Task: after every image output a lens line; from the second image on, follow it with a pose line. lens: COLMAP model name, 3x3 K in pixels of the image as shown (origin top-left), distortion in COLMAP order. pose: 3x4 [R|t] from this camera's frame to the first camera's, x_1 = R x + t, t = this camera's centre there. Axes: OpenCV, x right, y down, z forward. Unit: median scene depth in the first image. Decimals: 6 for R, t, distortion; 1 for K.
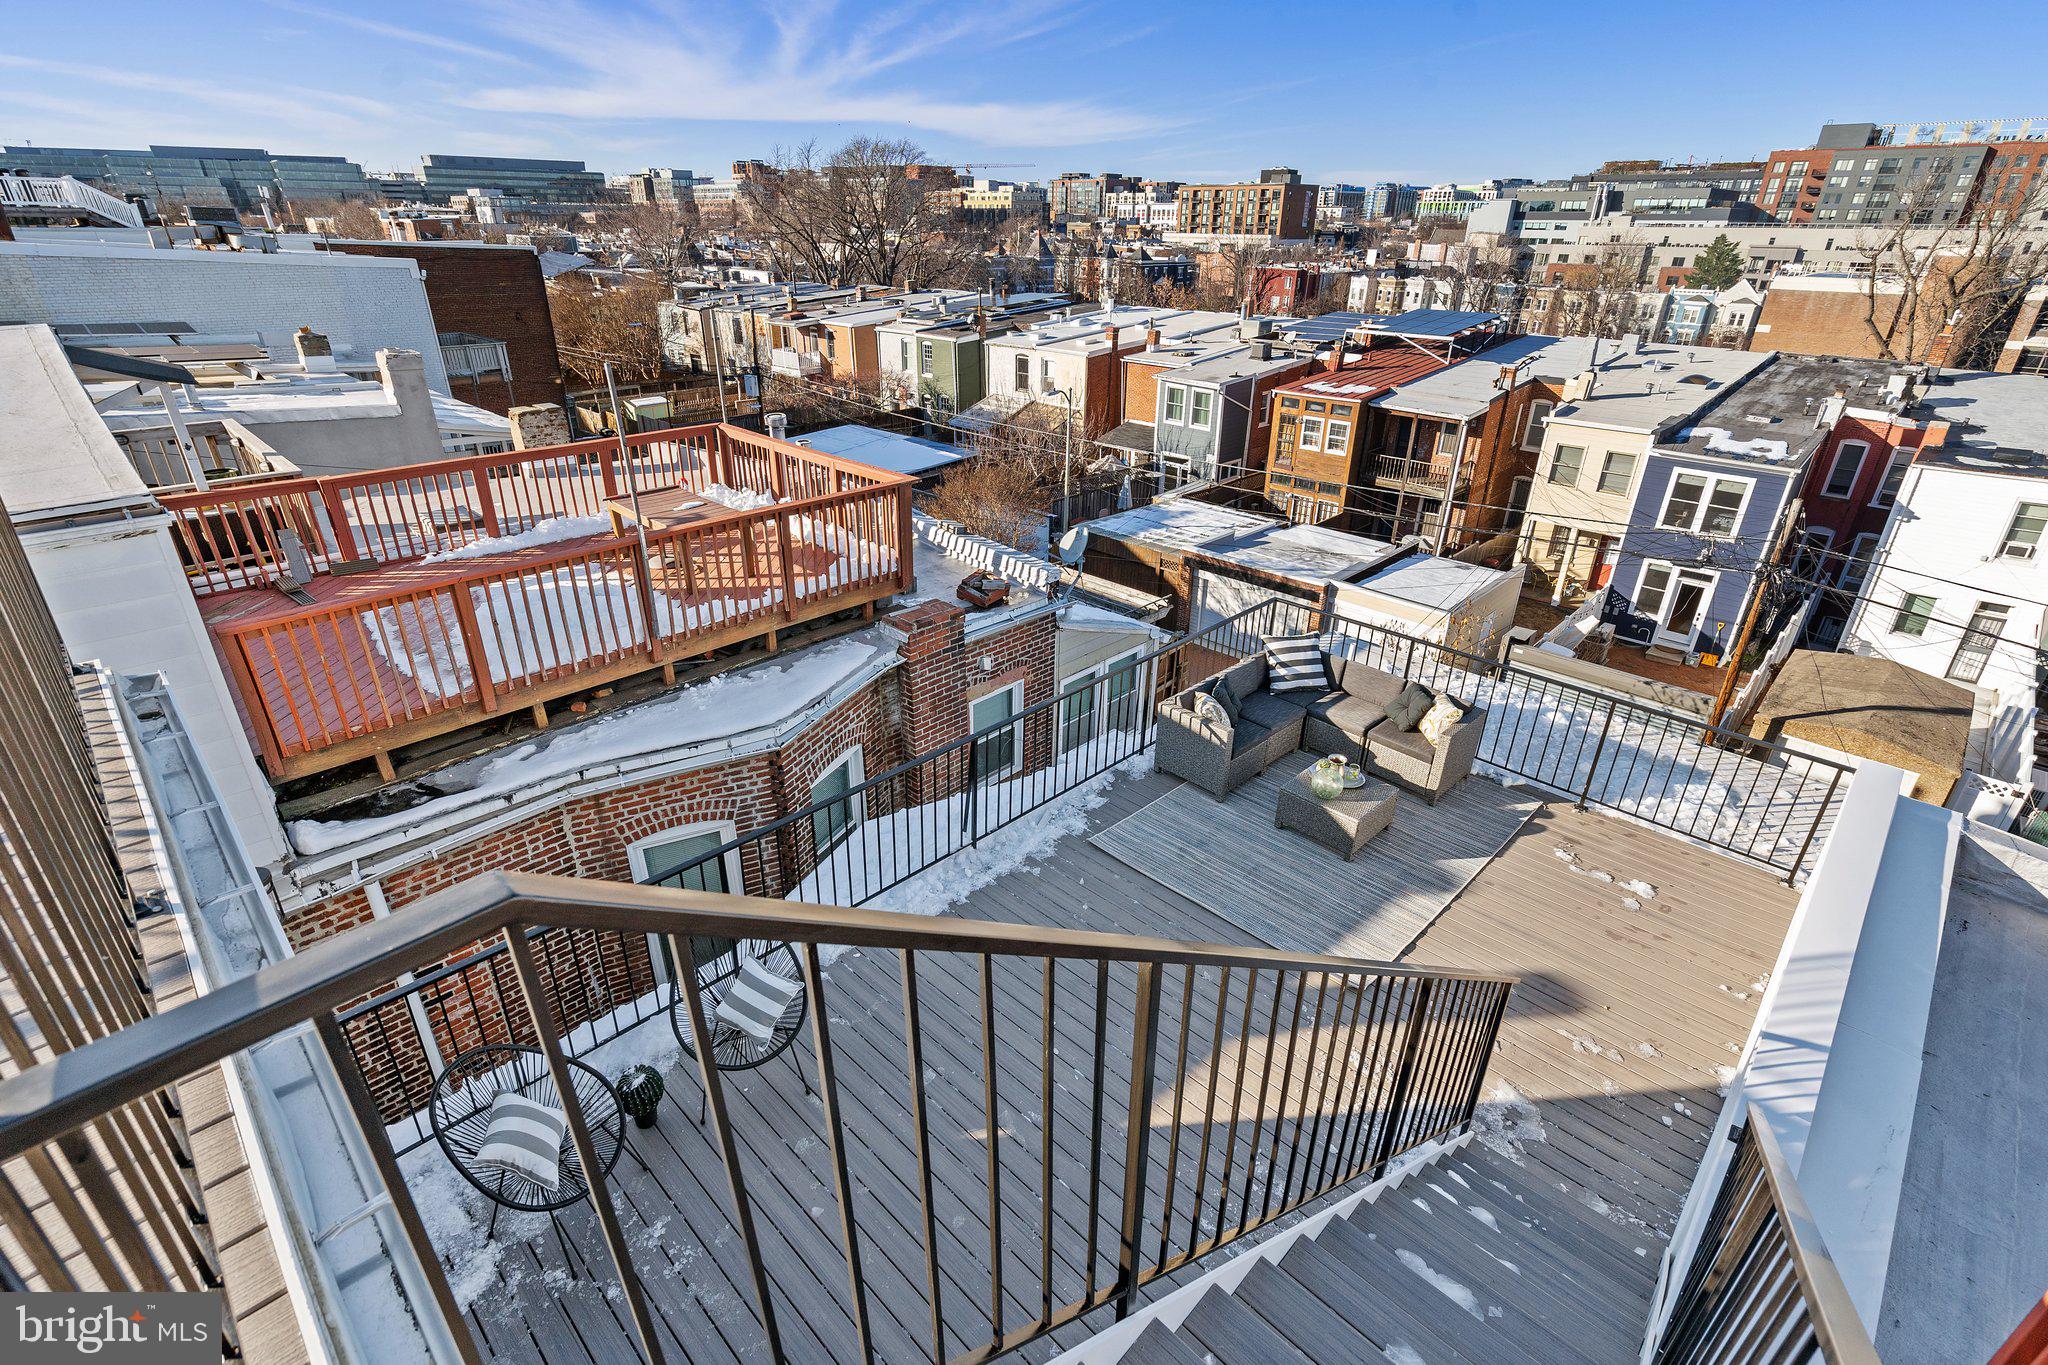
lens RADIAL K [[932.3, 0, 1018.7], [0, 932.3, 680.8], [0, 0, 1]] dist [-0.002777, 0.001441]
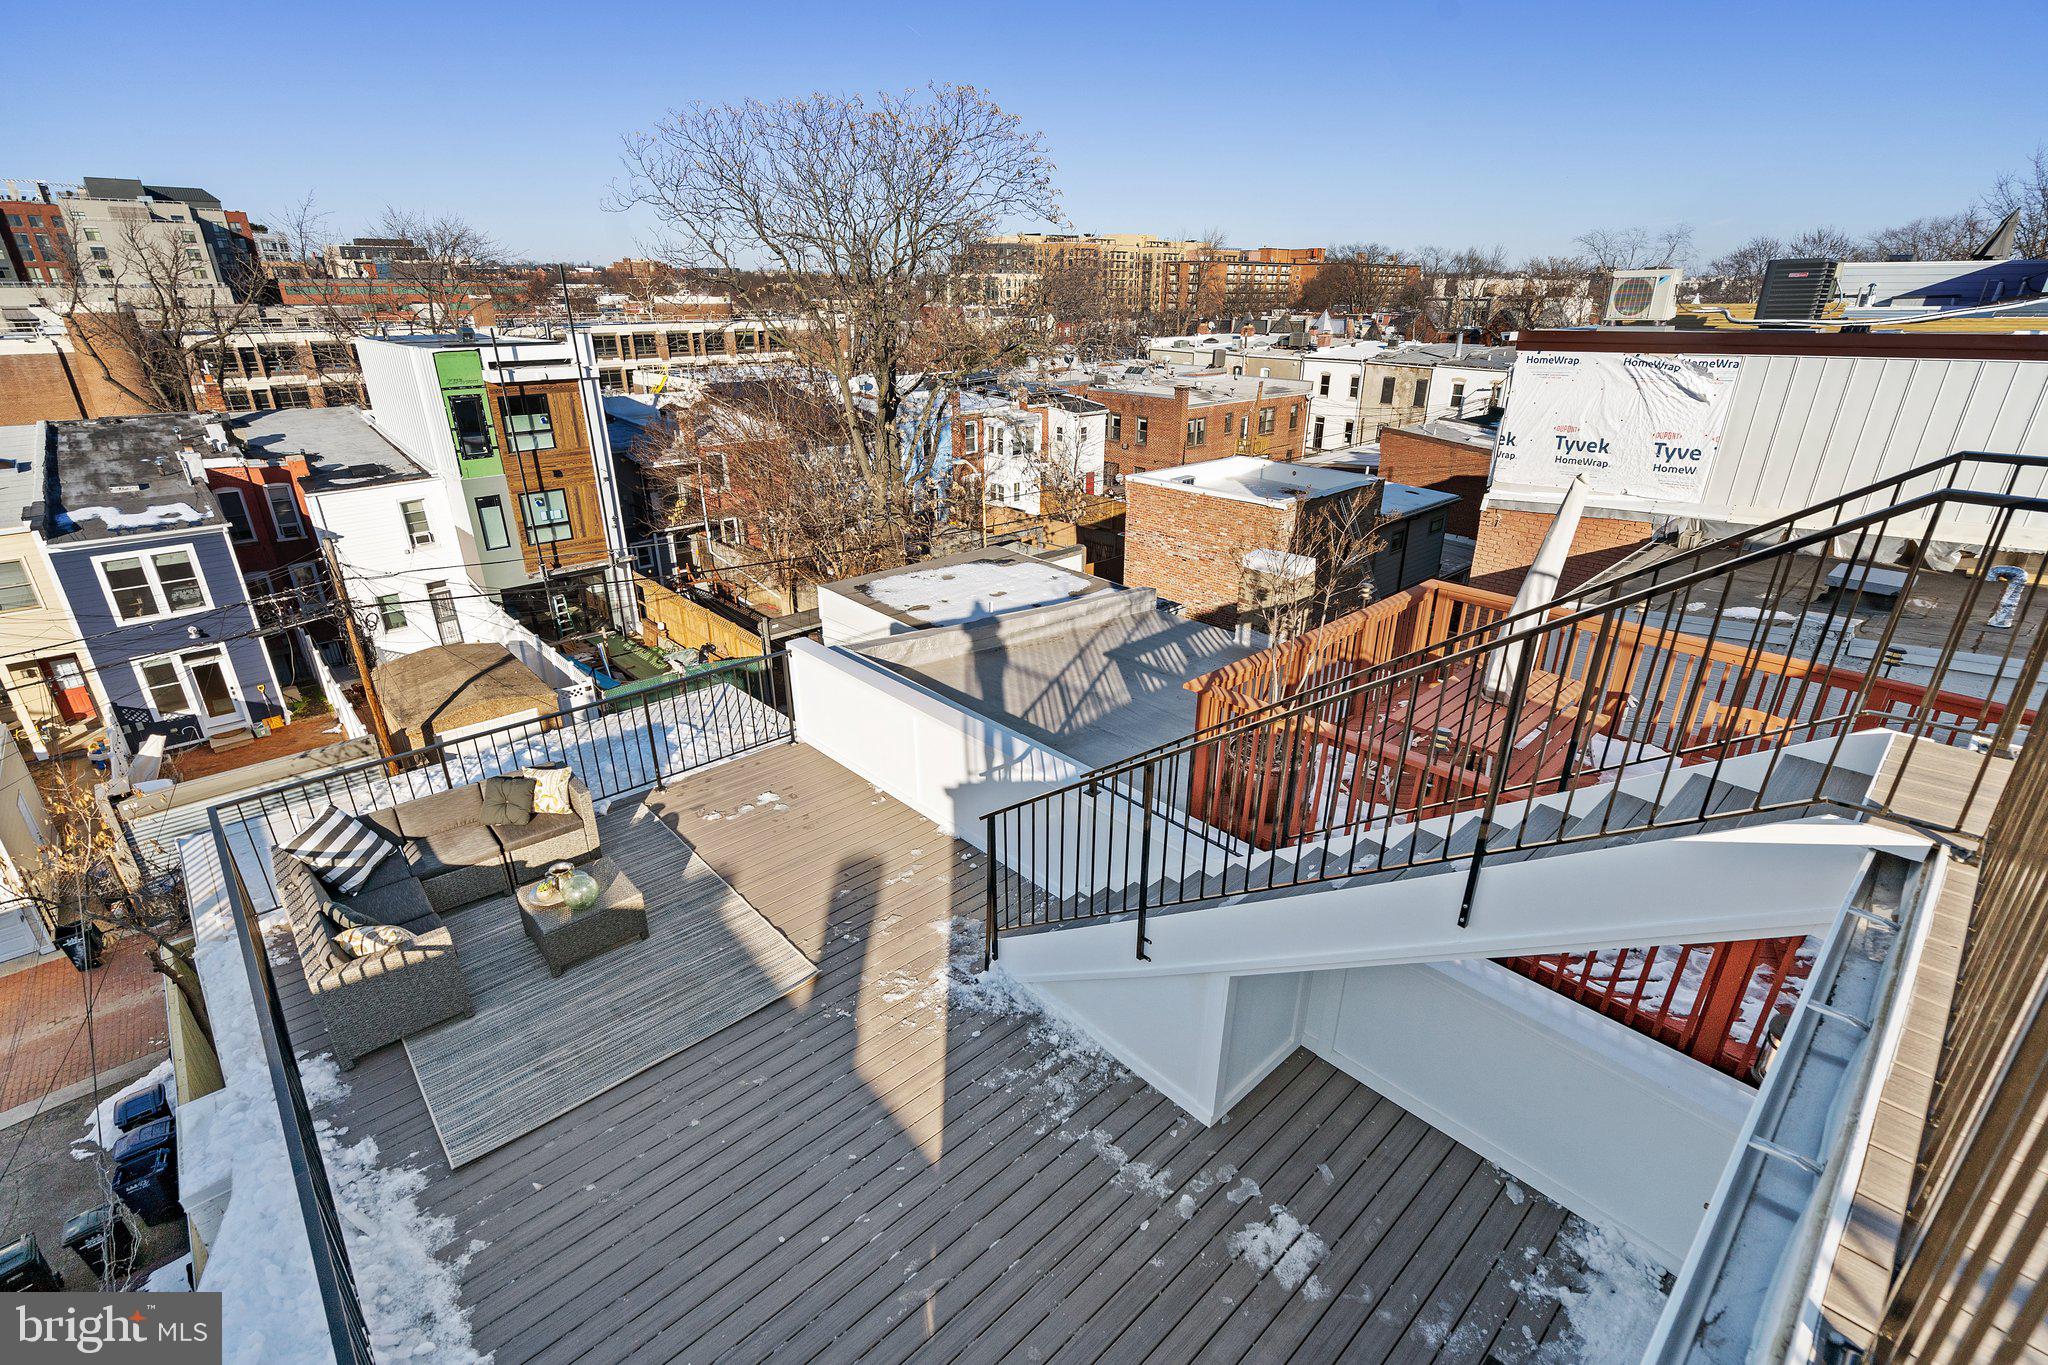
lens RADIAL K [[932.3, 0, 1018.7], [0, 932.3, 680.8], [0, 0, 1]] dist [-0.002777, 0.001441]
pose [[0.044646, -0.395797, 0.917252, -0.101395], [0.442302, 0.831105, 0.337095, -0.044998], [-0.895754, 0.390653, 0.212168, 0.087422]]
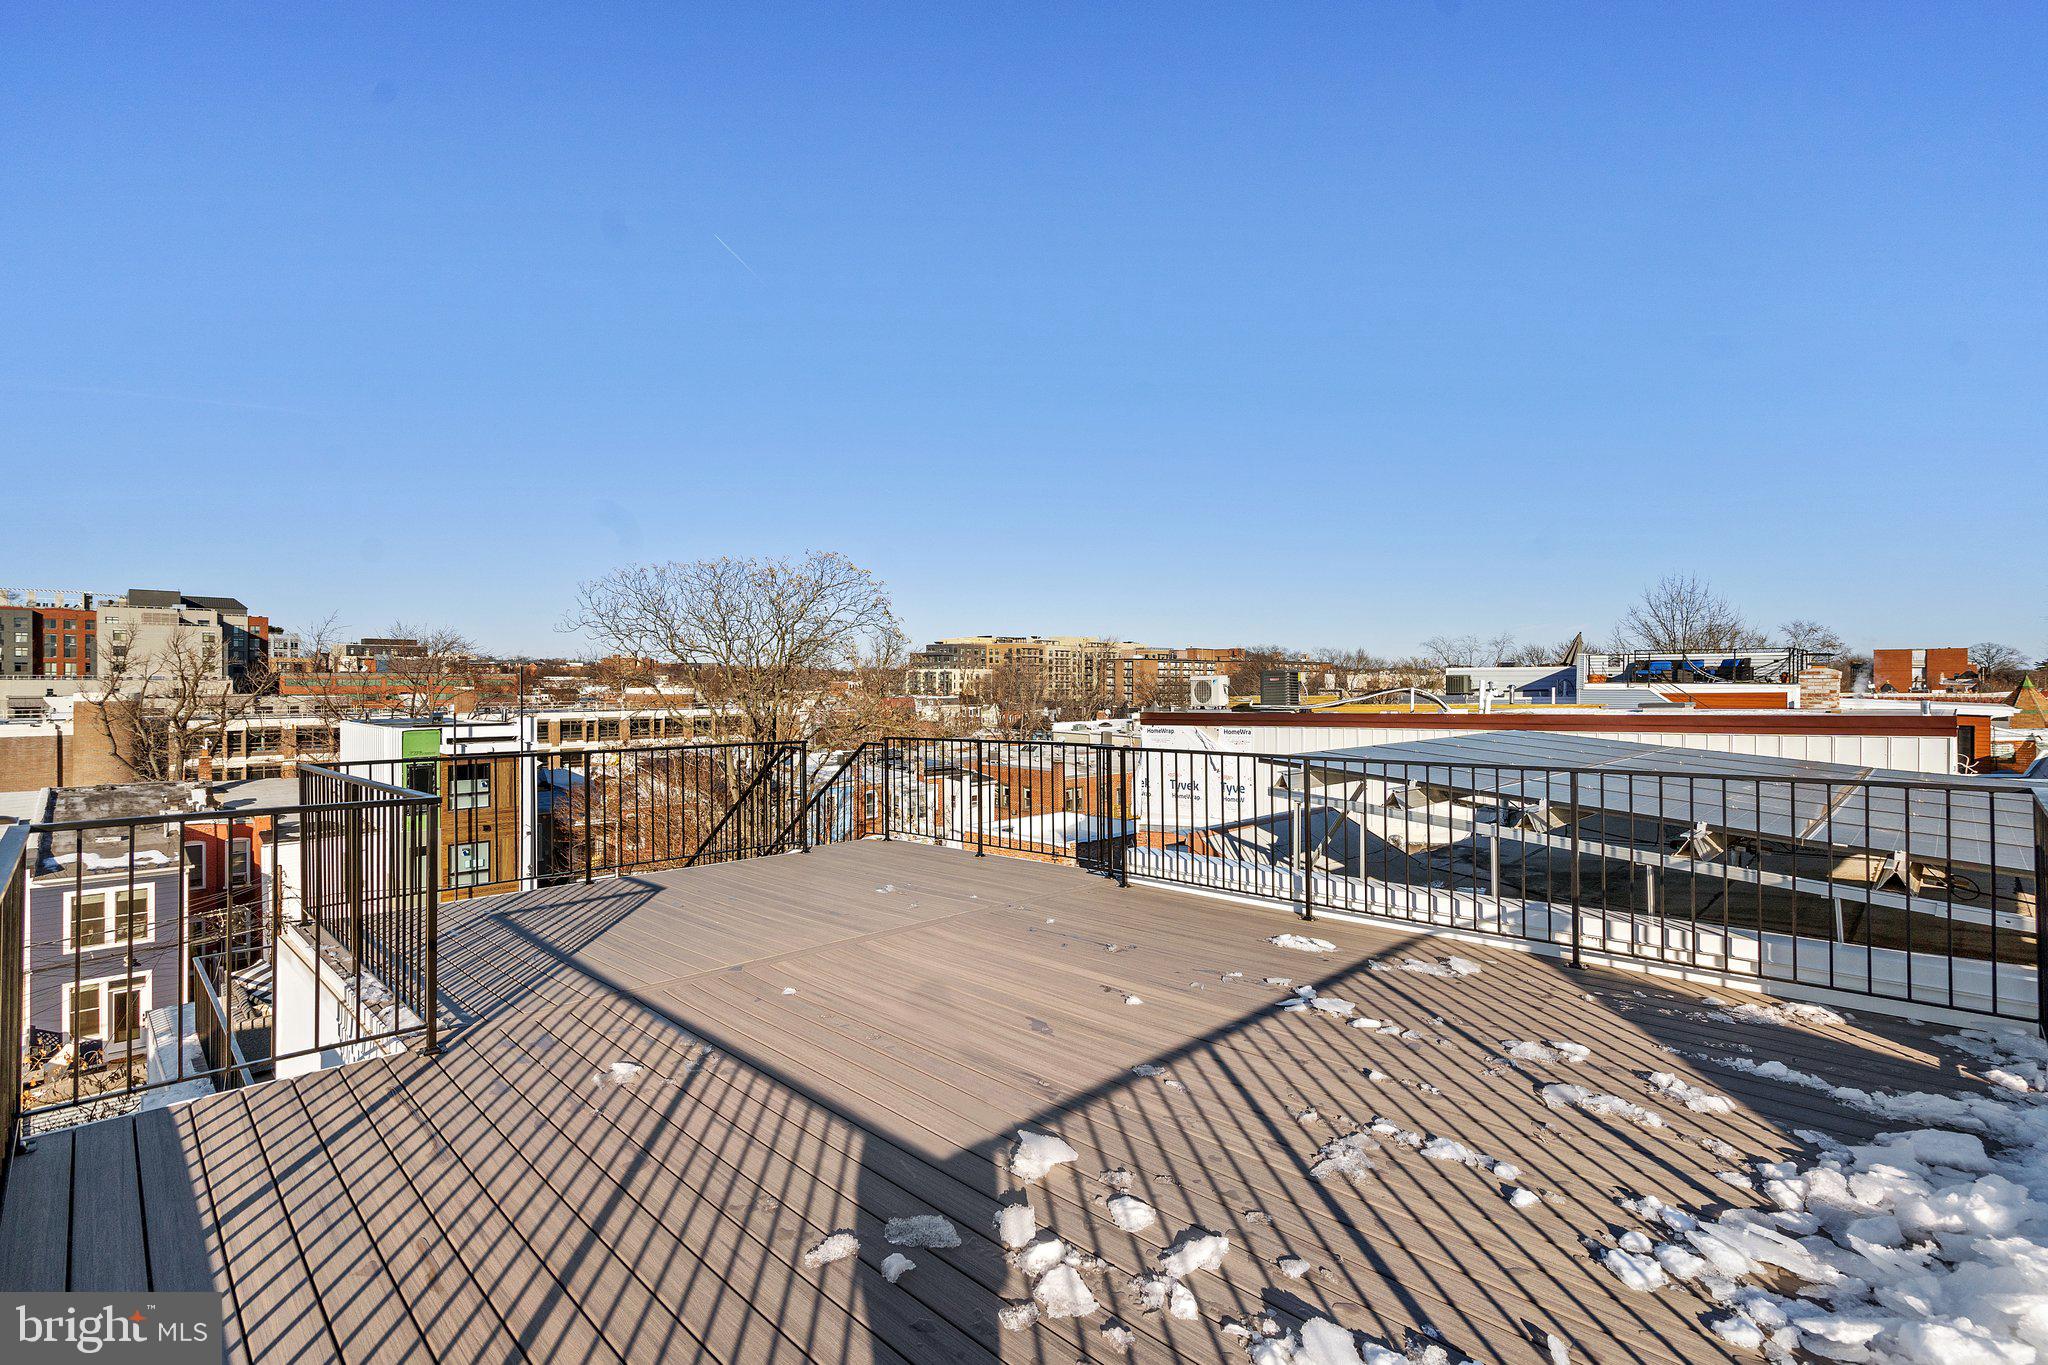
lens RADIAL K [[932.3, 0, 1018.7], [0, 932.3, 680.8], [0, 0, 1]] dist [-0.002777, 0.001441]
pose [[0.003857, -0.008535, 0.999956, -0.329671], [0.441570, 0.897207, 0.005954, 0.021149], [-0.897219, 0.441528, 0.007229, -0.062505]]
